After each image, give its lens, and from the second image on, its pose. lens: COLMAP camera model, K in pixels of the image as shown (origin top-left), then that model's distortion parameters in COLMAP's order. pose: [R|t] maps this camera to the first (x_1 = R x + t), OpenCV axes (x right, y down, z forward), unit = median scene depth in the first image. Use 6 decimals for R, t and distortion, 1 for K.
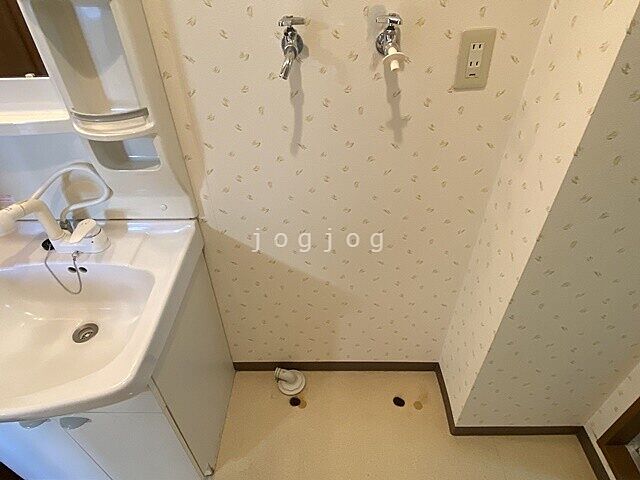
lens RADIAL K [[384.8, 0, 321.8], [0, 384.8, 240.9], [0, 0, 1]] dist [0.065896, -0.072705]
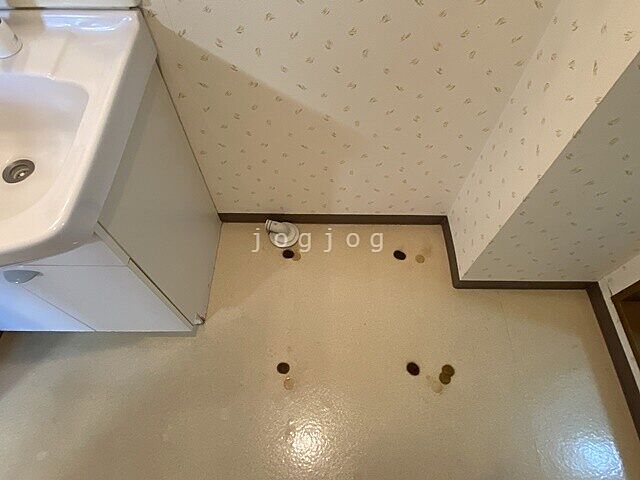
lens RADIAL K [[384.8, 0, 321.8], [0, 384.8, 240.9], [0, 0, 1]] dist [0.065896, -0.072705]
pose [[0.999753, 0.011045, 0.019304, -0.008171], [-0.017173, 0.934902, 0.354491, 0.068164], [-0.014132, -0.354735, 0.934860, 0.180801]]
